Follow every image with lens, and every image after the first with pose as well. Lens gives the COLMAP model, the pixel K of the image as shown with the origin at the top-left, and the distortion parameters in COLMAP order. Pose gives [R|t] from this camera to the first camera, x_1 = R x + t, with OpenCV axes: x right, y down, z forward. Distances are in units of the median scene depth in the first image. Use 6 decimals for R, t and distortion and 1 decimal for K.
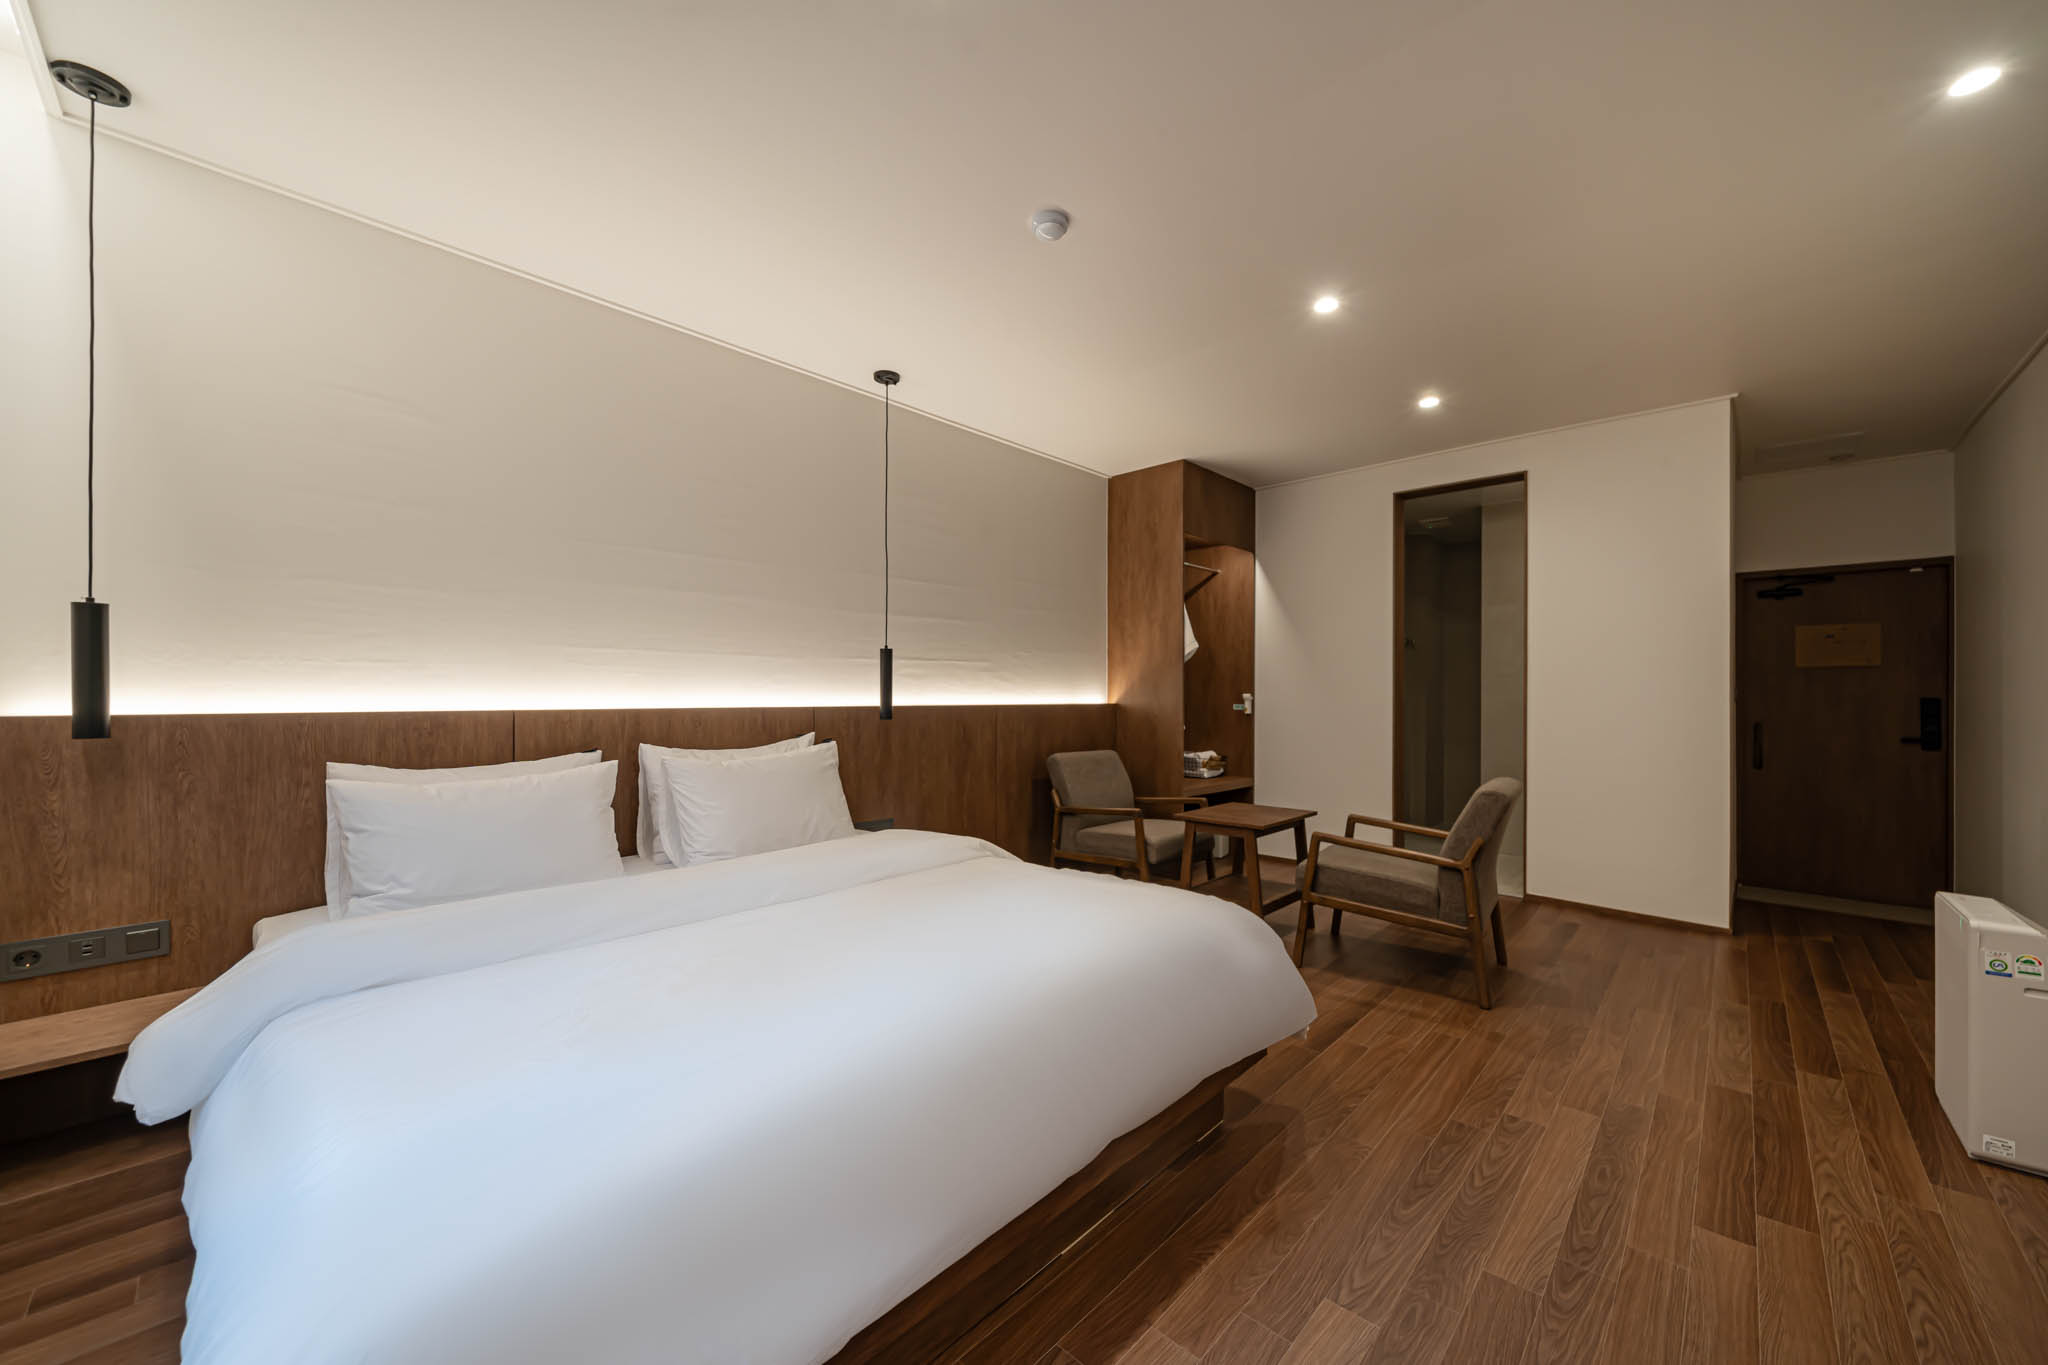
lens RADIAL K [[752.8, 0, 1024.0], [0, 752.8, 682.5], [0, 0, 1]] dist [-0.014302, -0.000001]
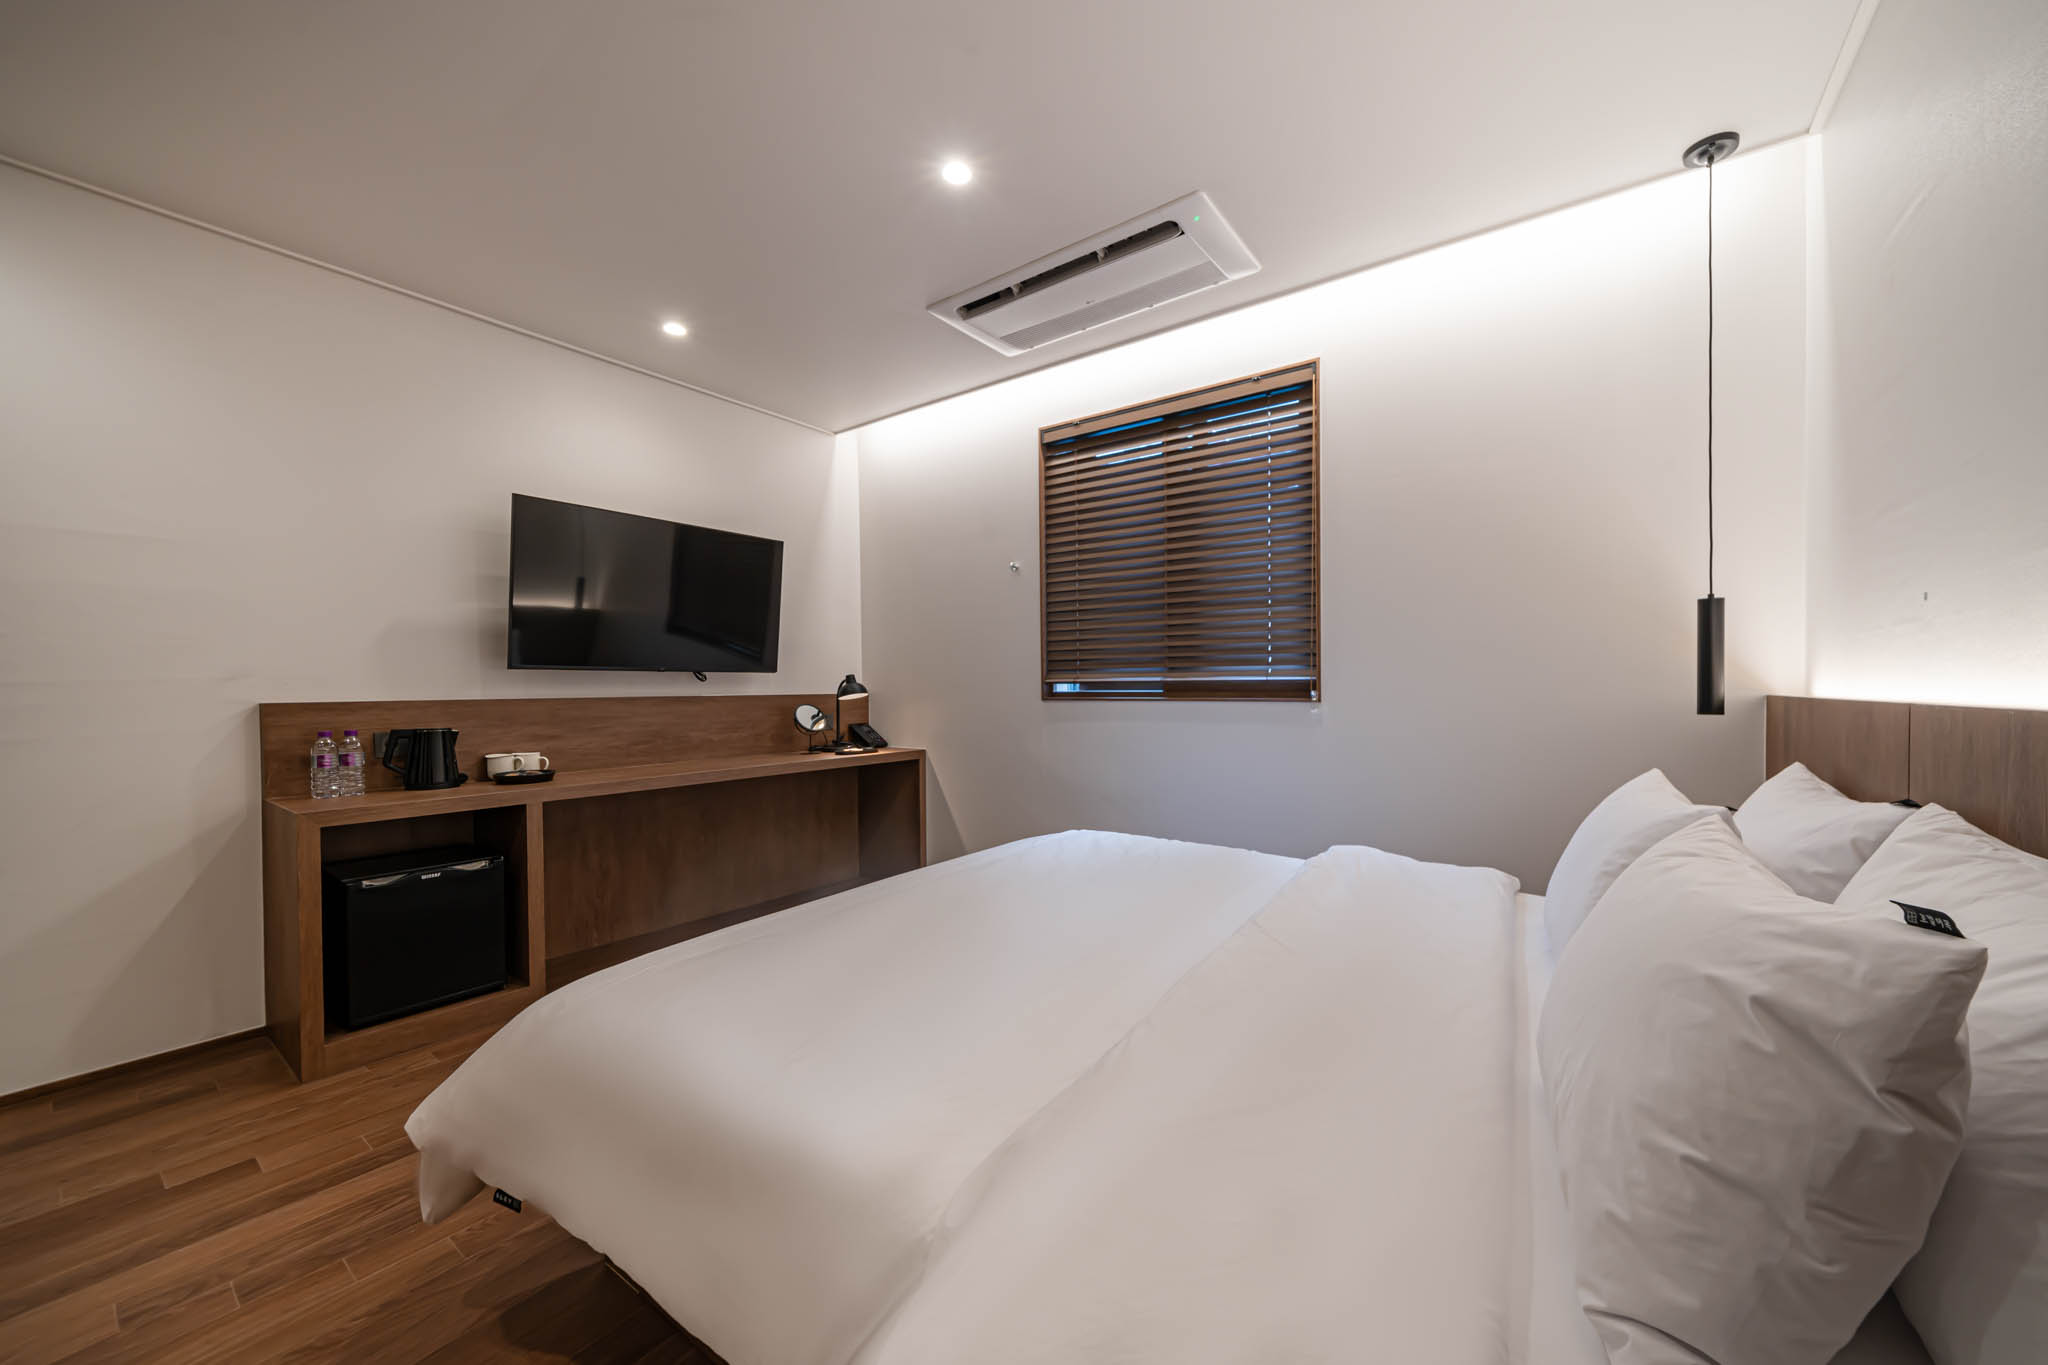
lens RADIAL K [[752.8, 0, 1024.0], [0, 752.8, 682.5], [0, 0, 1]] dist [-0.014302, -0.000001]
pose [[-0.991463, 0.000651, -0.130389, -0.046807], [0.003585, 0.999746, -0.022268, 0.046969], [0.130341, -0.022545, -0.991213, 2.049016]]
